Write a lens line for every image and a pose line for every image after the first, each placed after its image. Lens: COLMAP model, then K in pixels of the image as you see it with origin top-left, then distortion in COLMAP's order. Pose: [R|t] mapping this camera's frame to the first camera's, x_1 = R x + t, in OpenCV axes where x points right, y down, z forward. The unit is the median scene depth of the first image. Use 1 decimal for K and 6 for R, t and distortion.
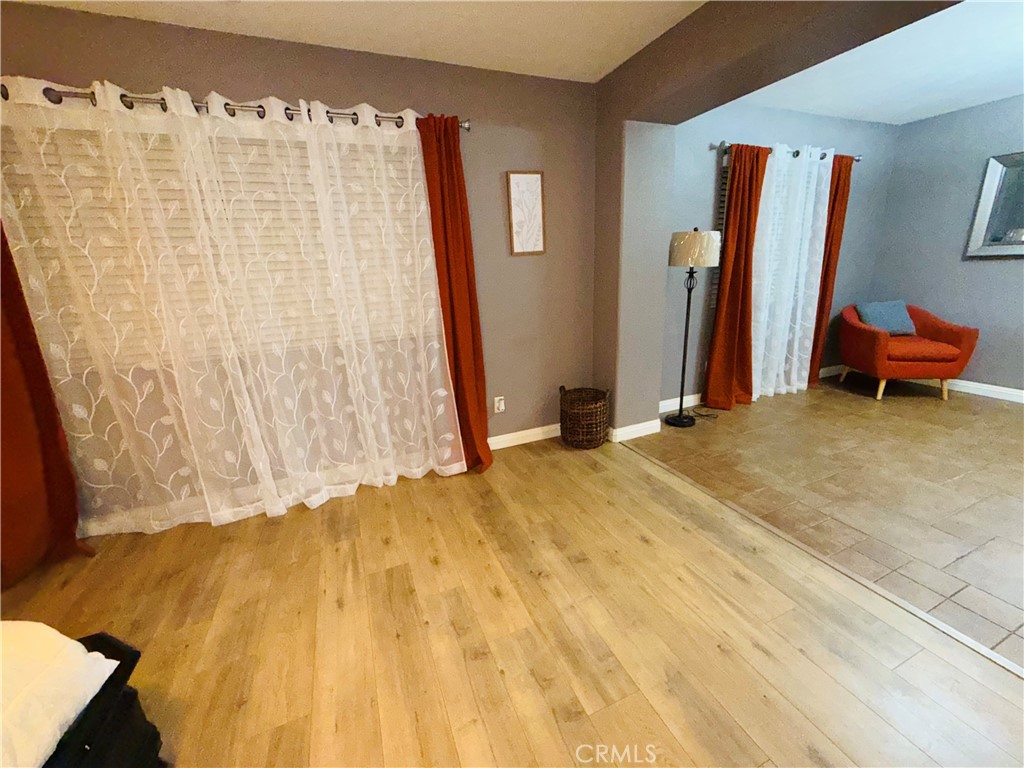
lens RADIAL K [[408.2, 0, 510.3], [0, 408.2, 382.9], [0, 0, 1]] dist [-0.000027, 0.000090]
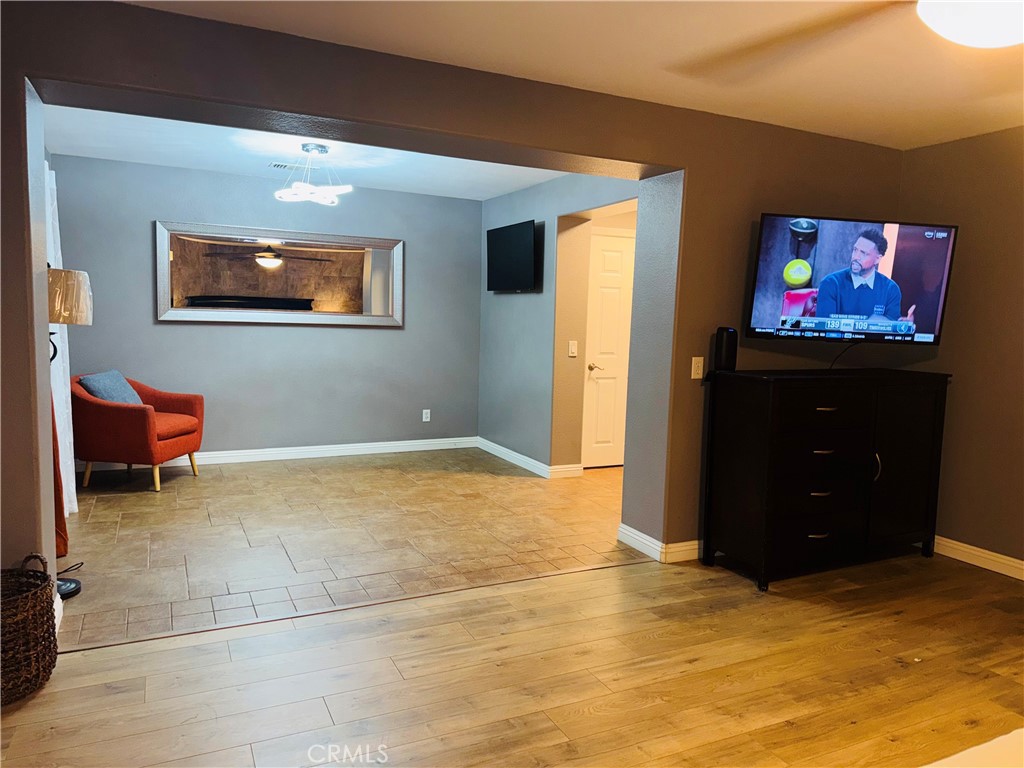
lens RADIAL K [[732.7, 0, 512.0], [0, 732.7, 384.0], [0, 0, 1]] dist [0.113988, -0.198401]
pose [[-0.061773, -0.054927, 0.996578, -0.664168], [0.252936, 0.965029, 0.068866, -0.099719], [-0.965509, 0.256325, -0.045720, 0.398638]]
